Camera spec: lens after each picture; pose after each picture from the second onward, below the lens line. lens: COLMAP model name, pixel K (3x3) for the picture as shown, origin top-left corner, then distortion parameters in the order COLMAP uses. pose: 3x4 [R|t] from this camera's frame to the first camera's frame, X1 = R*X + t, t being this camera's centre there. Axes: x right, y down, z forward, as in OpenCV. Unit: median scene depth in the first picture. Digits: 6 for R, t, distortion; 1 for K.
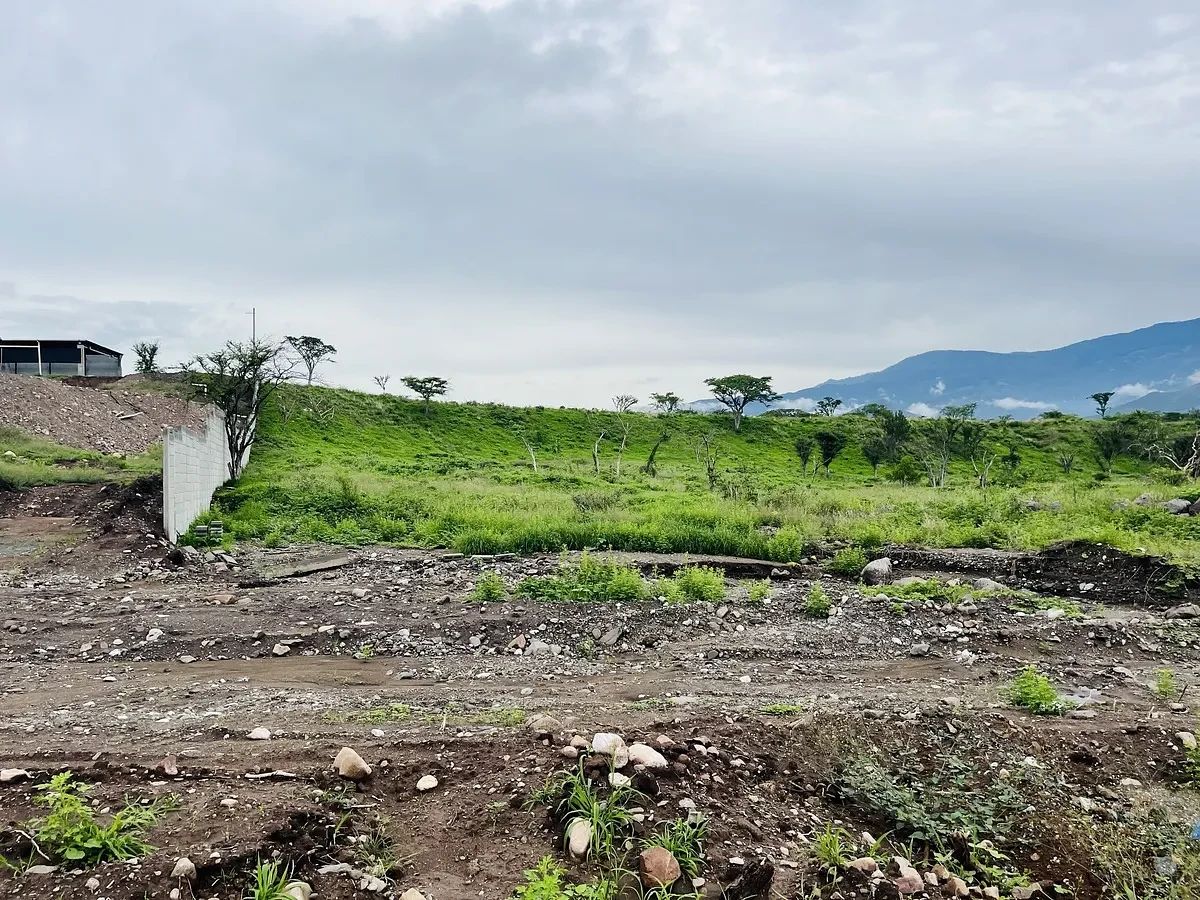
lens RADIAL K [[935.2, 0, 600.0], [0, 935.2, 450.0], [0, 0, 1]] dist [0.086732, -0.123777]
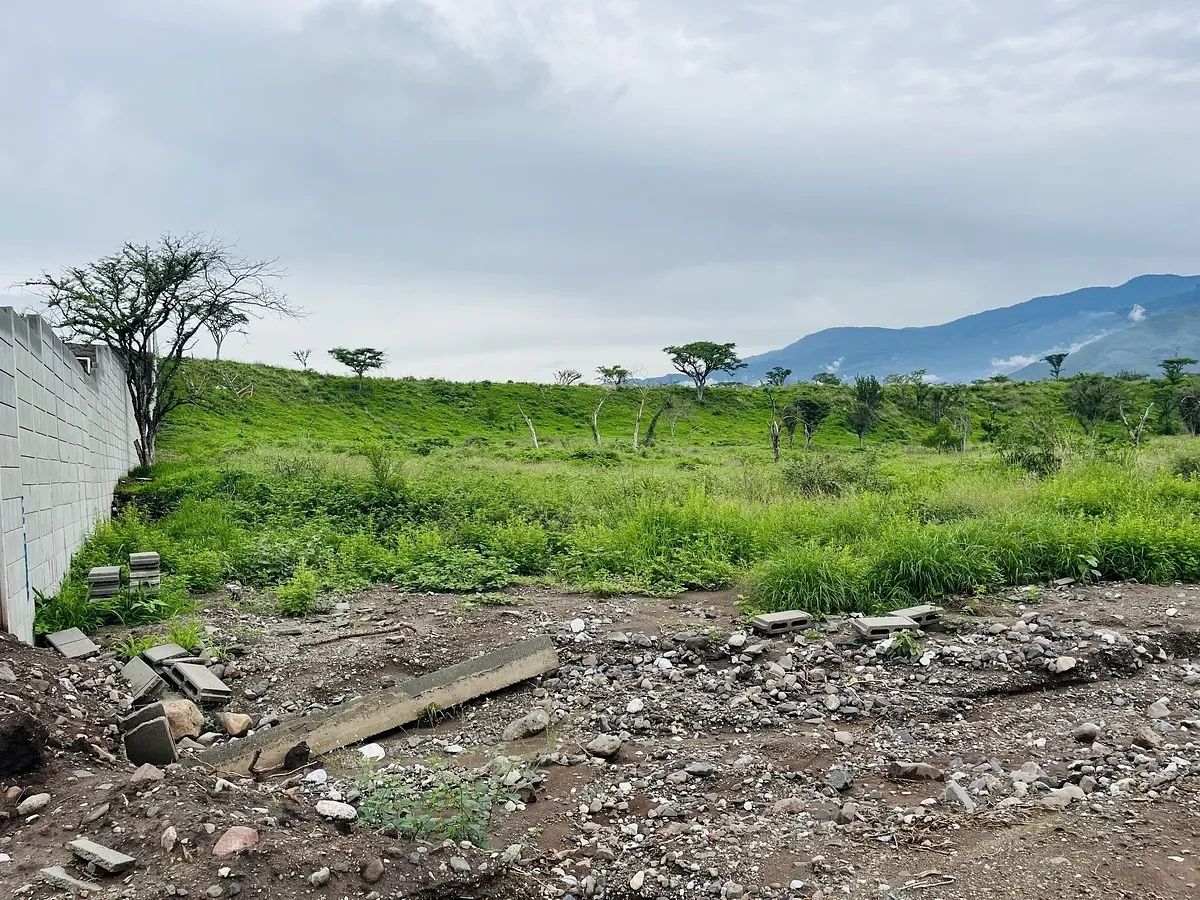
lens RADIAL K [[905.7, 0, 600.0], [0, 905.7, 450.0], [0, 0, 1]] dist [0.024452, -0.000323]
pose [[0.992894, -0.034734, 0.113818, -0.060044], [0.032908, 0.999298, 0.017879, 0.007468], [-0.114360, -0.014006, 0.993341, 0.139985]]
